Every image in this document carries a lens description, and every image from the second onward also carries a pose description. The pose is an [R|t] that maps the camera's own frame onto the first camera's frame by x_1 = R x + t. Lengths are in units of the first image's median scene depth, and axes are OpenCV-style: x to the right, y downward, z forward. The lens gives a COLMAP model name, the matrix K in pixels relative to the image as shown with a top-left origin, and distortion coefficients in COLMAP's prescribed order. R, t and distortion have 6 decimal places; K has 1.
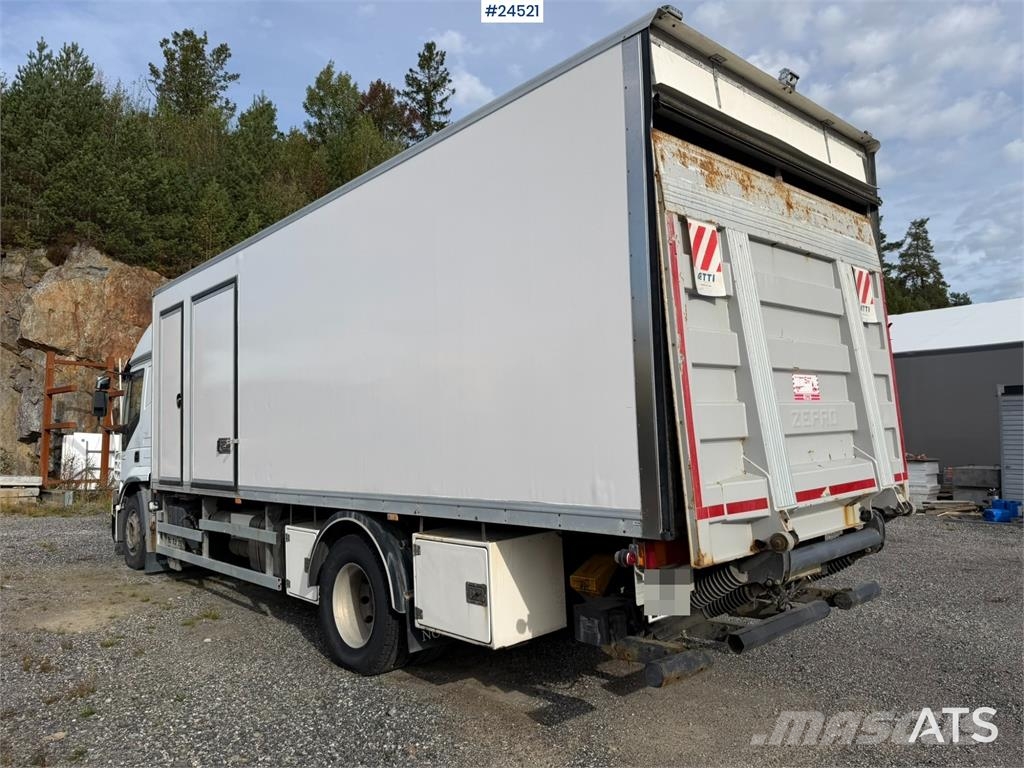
lens RADIAL K [[729.8, 0, 513.4], [0, 729.8, 384.9], [0, 0, 1]] dist [0.009829, -0.004162]
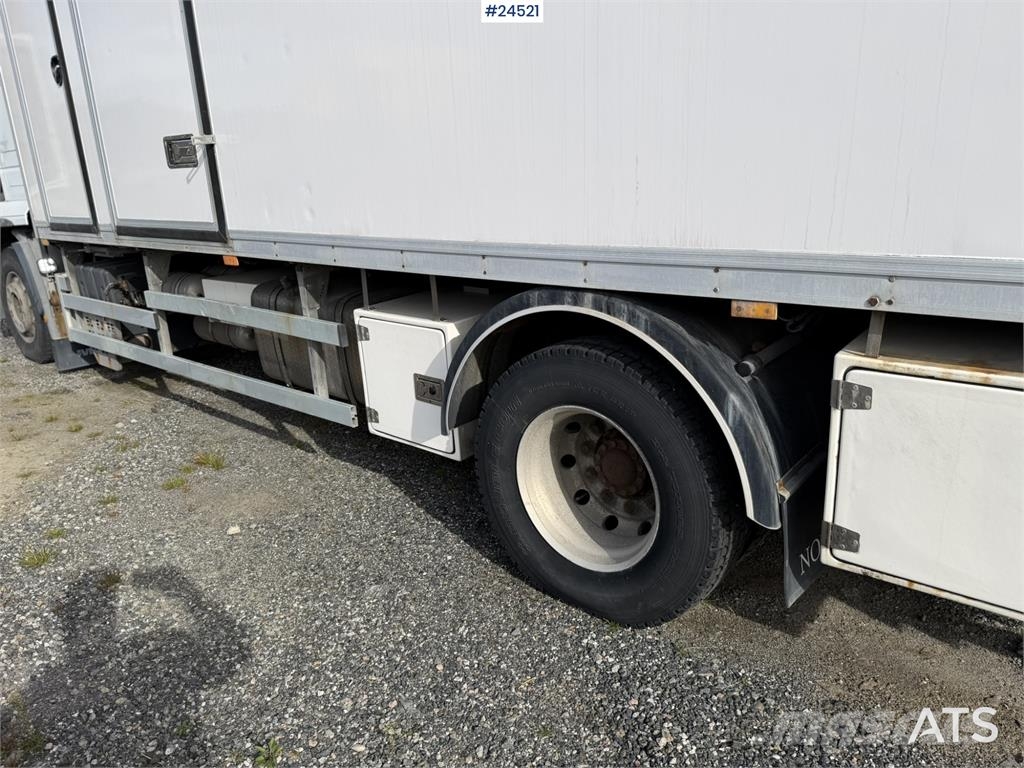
lens RADIAL K [[730.3, 0, 511.6], [0, 730.3, 379.3], [0, 0, 1]] dist [0.024946, -0.026961]
pose [[0.991572, -0.052288, 0.118534, -0.265210], [0.007417, 0.936346, 0.351000, 0.060388], [-0.129342, -0.347163, 0.928843, 0.498318]]
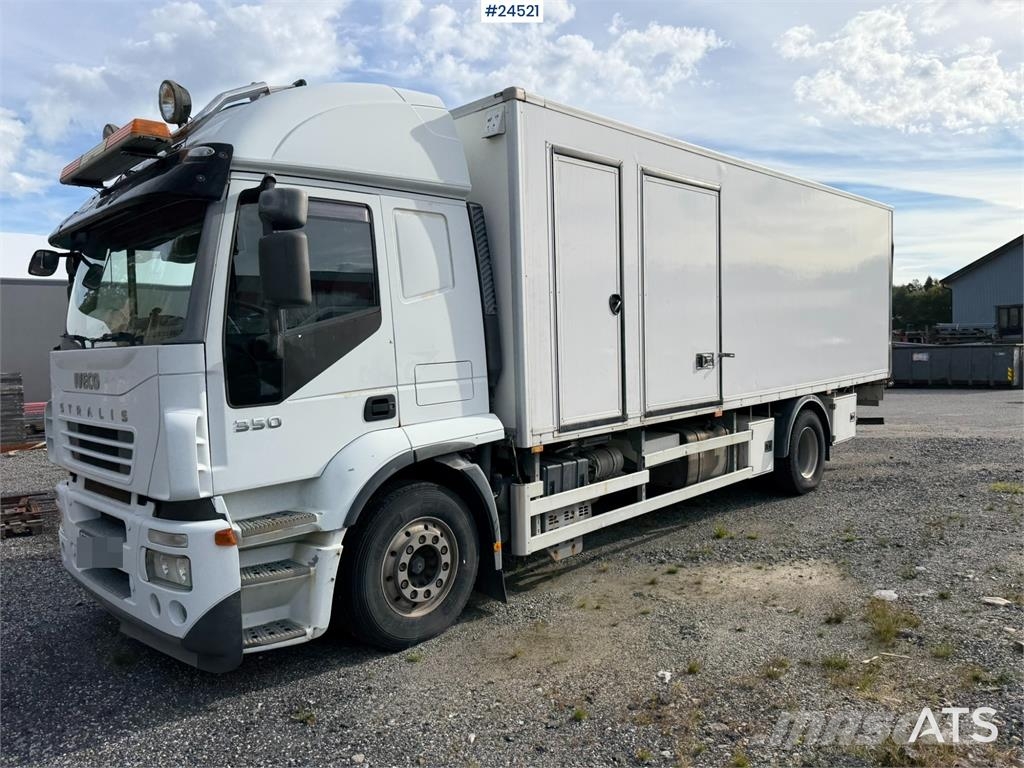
lens RADIAL K [[725.3, 0, 514.9], [0, 725.3, 382.0], [0, 0, 1]] dist [0.027582, -0.030698]
pose [[-0.057974, -0.036334, 0.997657, -1.477541], [-0.040517, 0.998600, 0.034014, 0.098594], [-0.997496, -0.038450, -0.059365, 1.457095]]
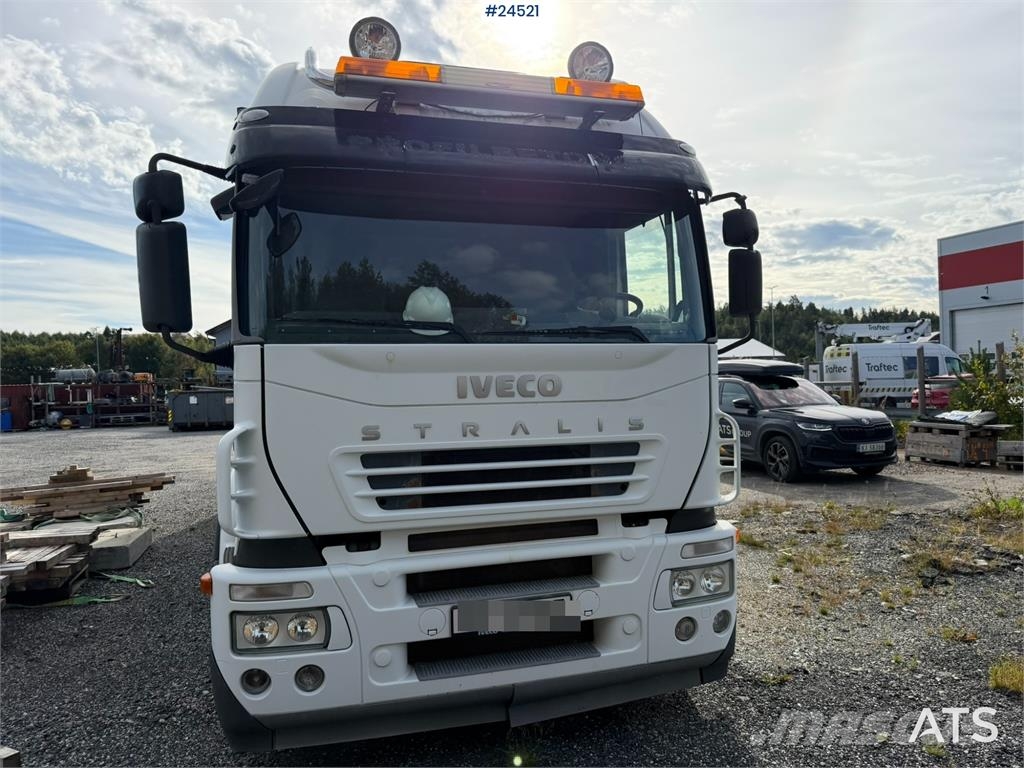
lens RADIAL K [[726.9, 0, 512.5], [0, 726.9, 391.7], [0, 0, 1]] dist [0.034115, -0.035428]
pose [[-0.889721, 0.015768, 0.456232, -1.019714], [-0.006445, 0.998870, -0.047092, 0.161934], [-0.456459, -0.044840, -0.888614, 2.234824]]
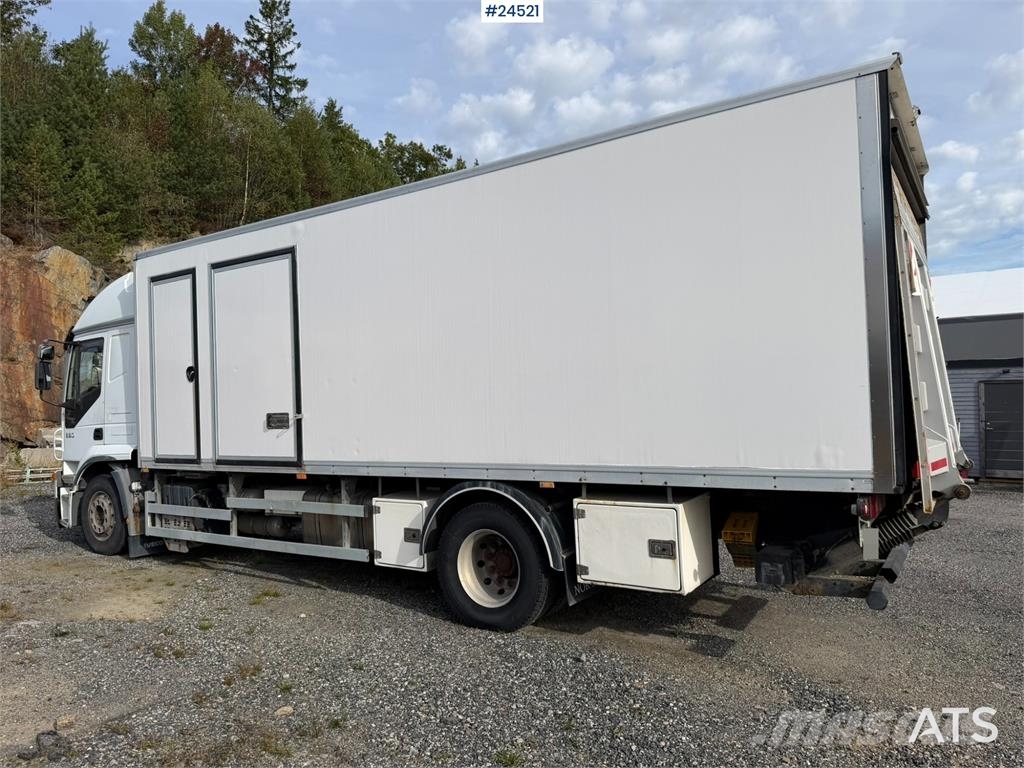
lens RADIAL K [[728.8, 0, 501.8], [0, 728.8, 389.5], [0, 0, 1]] dist [0.030497, -0.029683]
pose [[0.969593, 0.000926, 0.244721, -0.384172], [-0.011729, 0.999019, 0.042692, -0.004443], [-0.244441, -0.044264, 0.968653, -0.019257]]
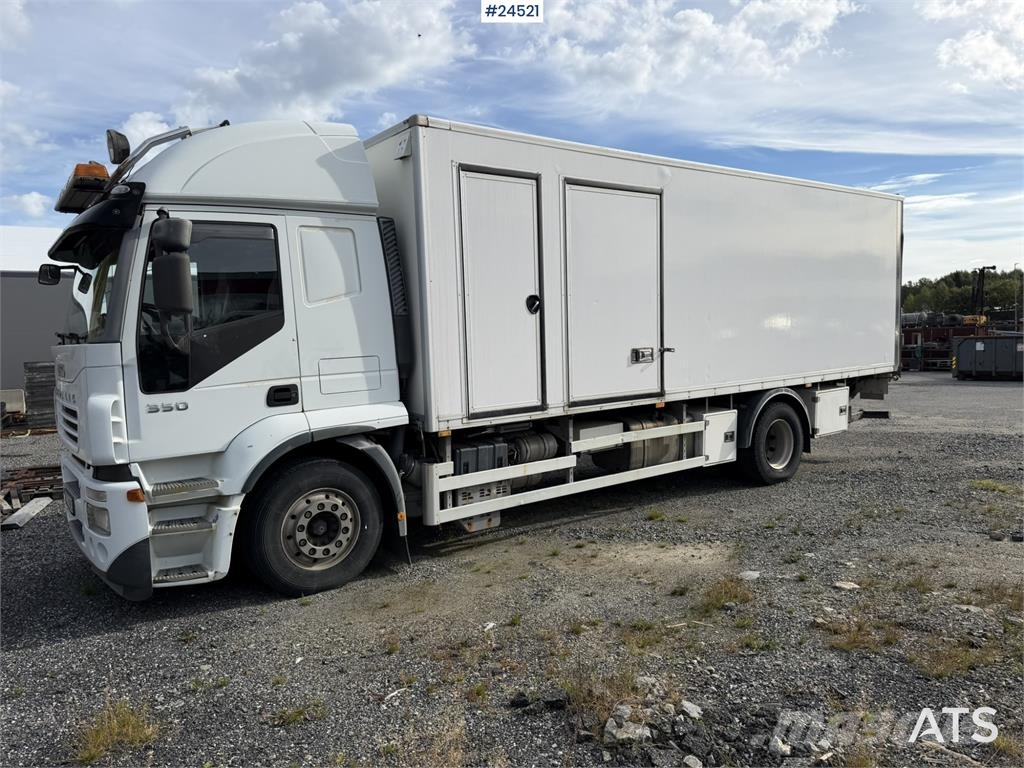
lens RADIAL K [[721.9, 0, 515.8], [0, 721.9, 393.9], [0, 0, 1]] dist [0.022860, -0.024013]
pose [[0.093347, -0.071317, 0.993076, -1.572898], [-0.044779, 0.996121, 0.075745, 0.076463], [-0.994626, -0.051540, 0.089792, 1.211367]]
